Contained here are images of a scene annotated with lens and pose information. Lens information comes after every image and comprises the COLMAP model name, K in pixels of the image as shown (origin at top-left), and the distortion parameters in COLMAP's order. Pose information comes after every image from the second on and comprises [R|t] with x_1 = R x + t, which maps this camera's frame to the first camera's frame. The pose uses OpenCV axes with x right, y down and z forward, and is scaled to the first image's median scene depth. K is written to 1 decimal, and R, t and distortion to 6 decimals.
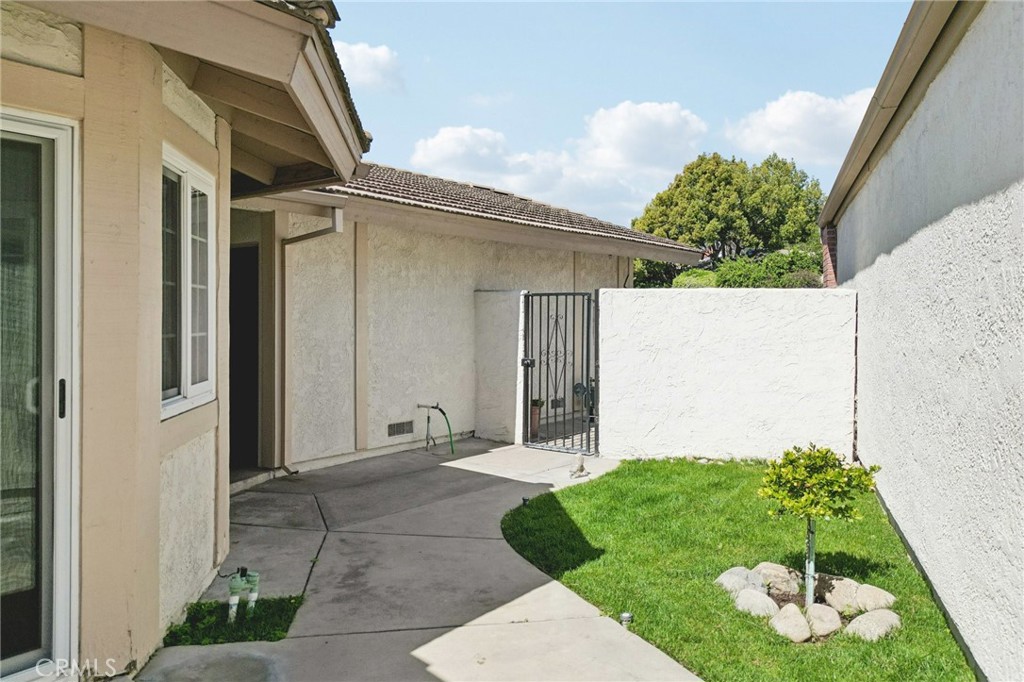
lens RADIAL K [[739.4, 0, 511.5], [0, 739.4, 334.9], [0, 0, 1]] dist [0.042345, -0.011747]
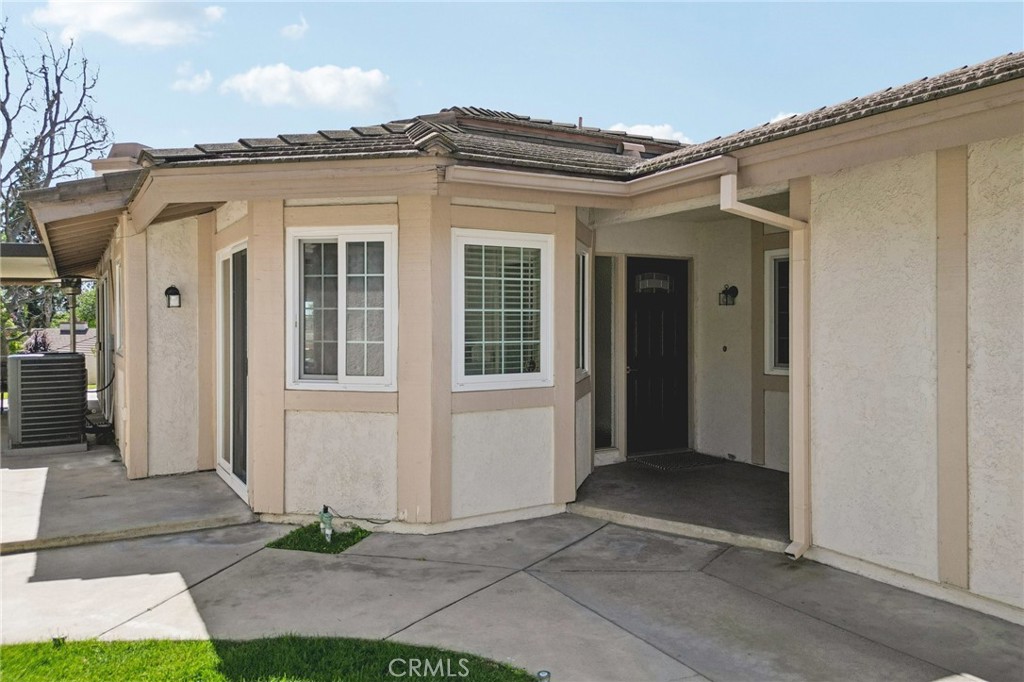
lens RADIAL K [[739.4, 0, 514.2], [0, 739.4, 336.5], [0, 0, 1]] dist [0.042345, -0.011747]
pose [[-0.358487, 0.016538, -0.933388, 0.286470], [-0.024311, 0.999339, 0.027044, -0.020763], [0.933218, 0.032387, -0.357848, 0.632503]]
